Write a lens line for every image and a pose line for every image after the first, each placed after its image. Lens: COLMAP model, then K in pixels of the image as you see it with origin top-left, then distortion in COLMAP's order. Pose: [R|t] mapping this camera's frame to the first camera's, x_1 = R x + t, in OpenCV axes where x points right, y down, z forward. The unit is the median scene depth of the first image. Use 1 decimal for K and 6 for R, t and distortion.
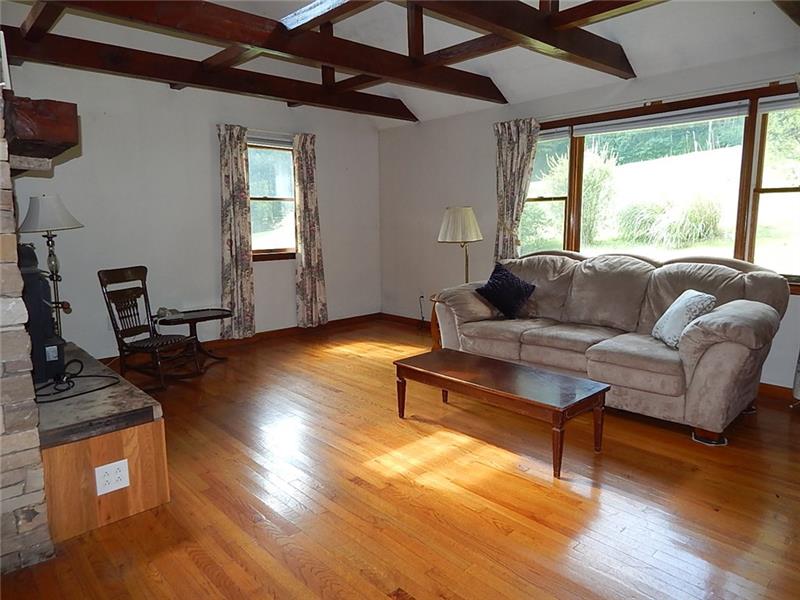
lens RADIAL K [[527.5, 0, 393.9], [0, 527.5, 299.7], [0, 0, 1]] dist [0.004837, -0.002848]
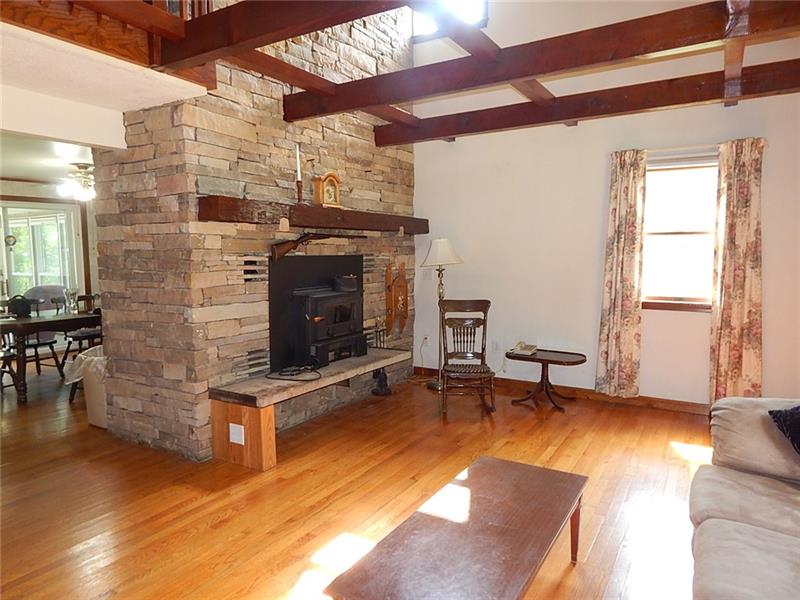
lens RADIAL K [[527.5, 0, 395.9], [0, 527.5, 297.6], [0, 0, 1]] dist [0.004837, -0.002848]
pose [[0.281415, 0.094872, -0.954885, 0.436051], [-0.143451, 0.988078, 0.055893, -0.086157], [0.948803, 0.121250, 0.291670, 0.417046]]
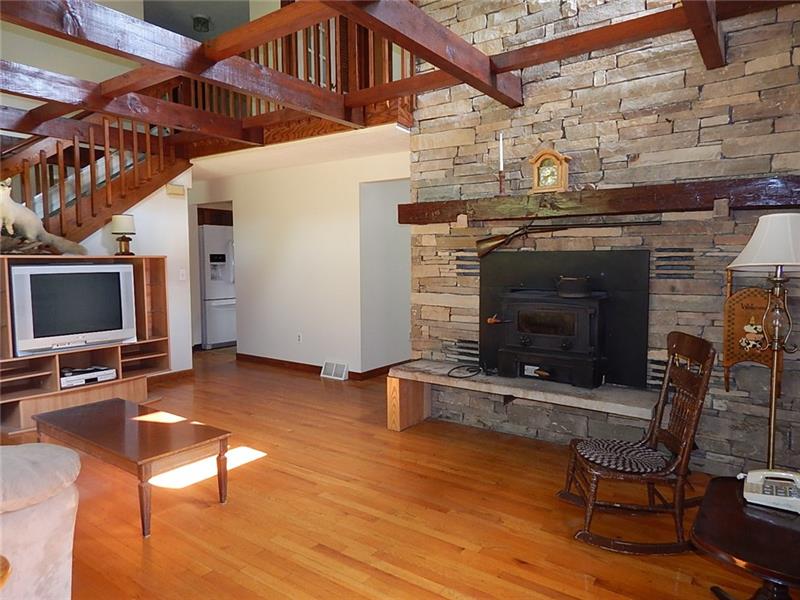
lens RADIAL K [[527.5, 0, 399.5], [0, 527.5, 299.8], [0, 0, 1]] dist [0.004837, -0.002848]
pose [[-0.977464, 0.032079, -0.208650, -0.056897], [-0.016239, 0.974032, 0.225829, -0.179169], [0.210476, 0.224128, -0.951560, 1.170259]]
